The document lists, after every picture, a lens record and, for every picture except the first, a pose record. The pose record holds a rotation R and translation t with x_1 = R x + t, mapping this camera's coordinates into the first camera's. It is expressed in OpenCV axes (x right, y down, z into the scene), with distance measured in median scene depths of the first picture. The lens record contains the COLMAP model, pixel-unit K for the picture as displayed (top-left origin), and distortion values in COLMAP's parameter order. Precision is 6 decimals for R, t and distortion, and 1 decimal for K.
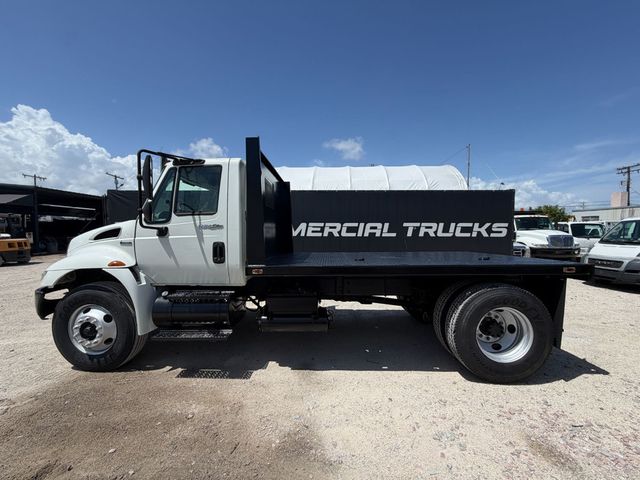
lens RADIAL K [[256.4, 0, 320.3], [0, 256.4, 239.2], [0, 0, 1]] dist [-0.002699, 0.001165]
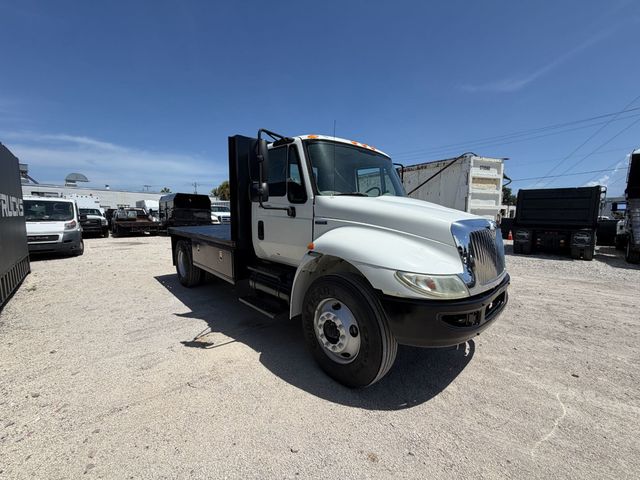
lens RADIAL K [[256.4, 0, 319.8], [0, 256.4, 240.3], [0, 0, 1]] dist [-0.002699, 0.001165]
pose [[-0.701250, -0.079272, 0.708495, -0.546787], [0.011712, 0.992384, 0.122628, -0.023055], [-0.712820, 0.094291, -0.694980, 0.896231]]
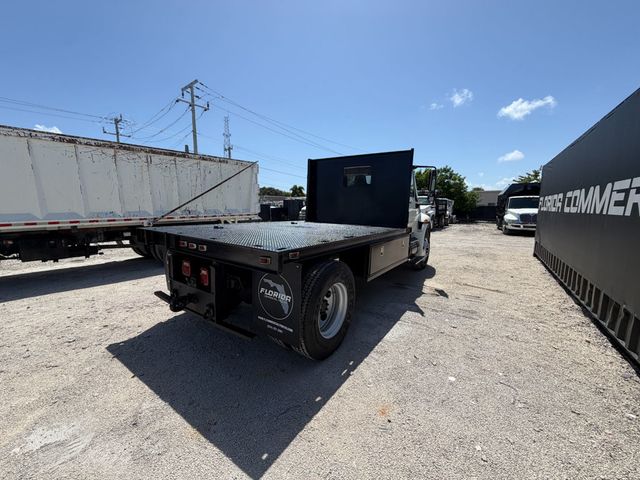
lens RADIAL K [[256.4, 0, 318.2], [0, 256.4, 241.6], [0, 0, 1]] dist [-0.002699, 0.001165]
pose [[-0.545368, 0.105737, -0.831501, 0.564875], [-0.030439, 0.988859, 0.145712, -0.014739], [0.837644, 0.104777, -0.536073, 0.833289]]
